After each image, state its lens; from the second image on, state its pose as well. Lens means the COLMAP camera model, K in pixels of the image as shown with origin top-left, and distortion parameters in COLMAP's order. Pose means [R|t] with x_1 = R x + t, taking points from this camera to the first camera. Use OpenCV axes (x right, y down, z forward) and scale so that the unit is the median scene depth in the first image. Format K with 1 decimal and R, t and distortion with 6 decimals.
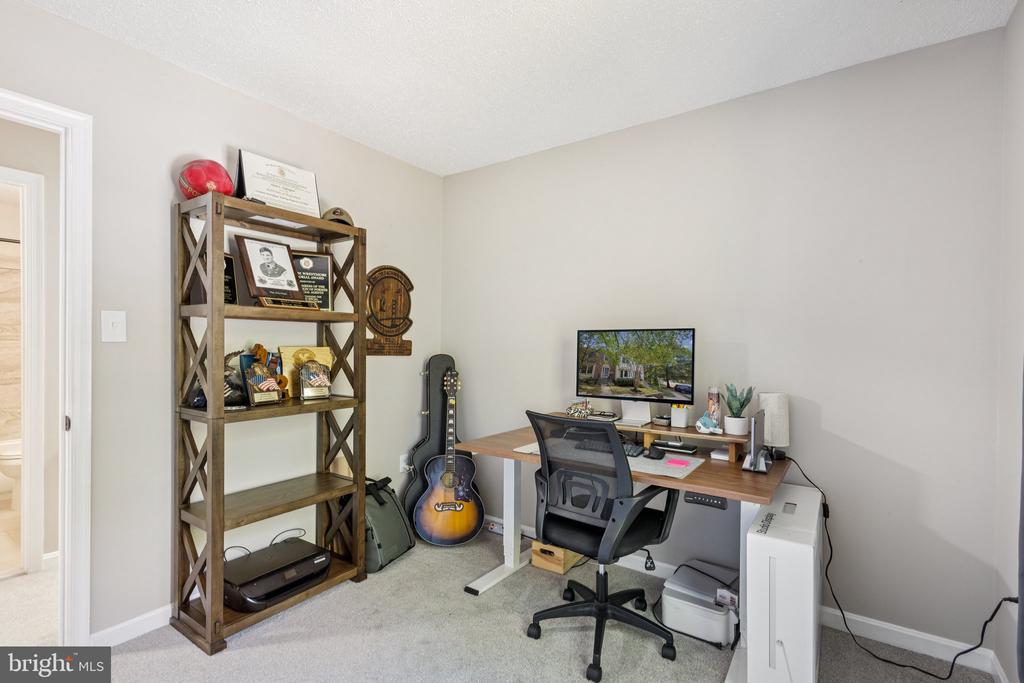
lens RADIAL K [[474.0, 0, 512.0], [0, 474.0, 341.5], [0, 0, 1]] dist [0.000979, -0.000098]
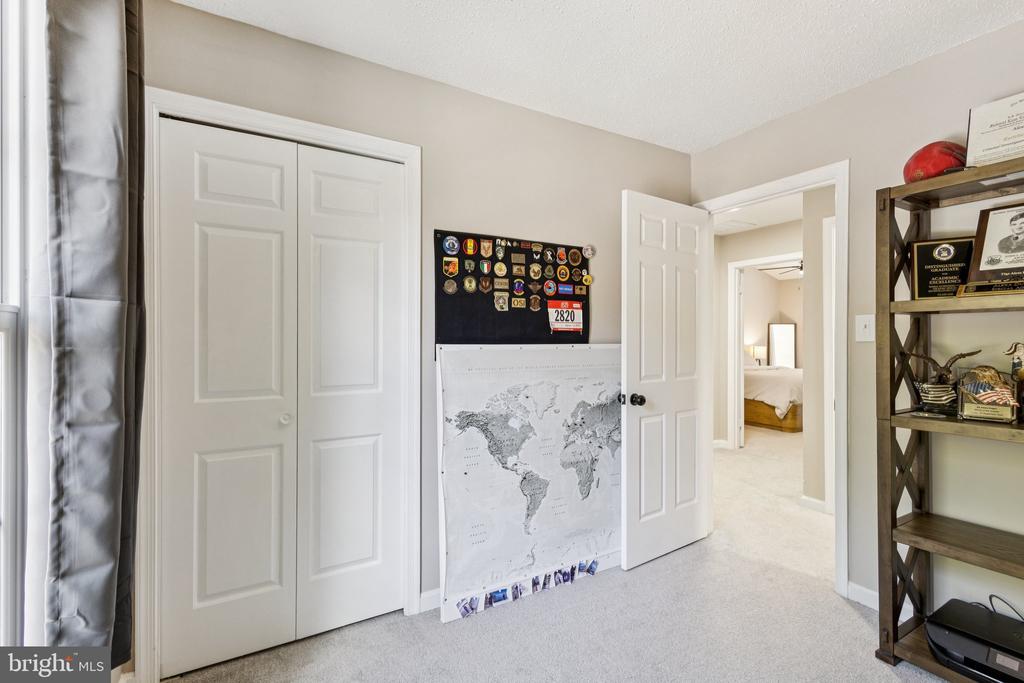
lens RADIAL K [[474.0, 0, 512.0], [0, 474.0, 341.5], [0, 0, 1]] dist [0.000979, -0.000098]
pose [[-0.426000, 0.000564, -0.904723, 0.538768], [0.010798, 0.999932, -0.004461, -0.003013], [0.904659, -0.011670, -0.425977, 0.654733]]
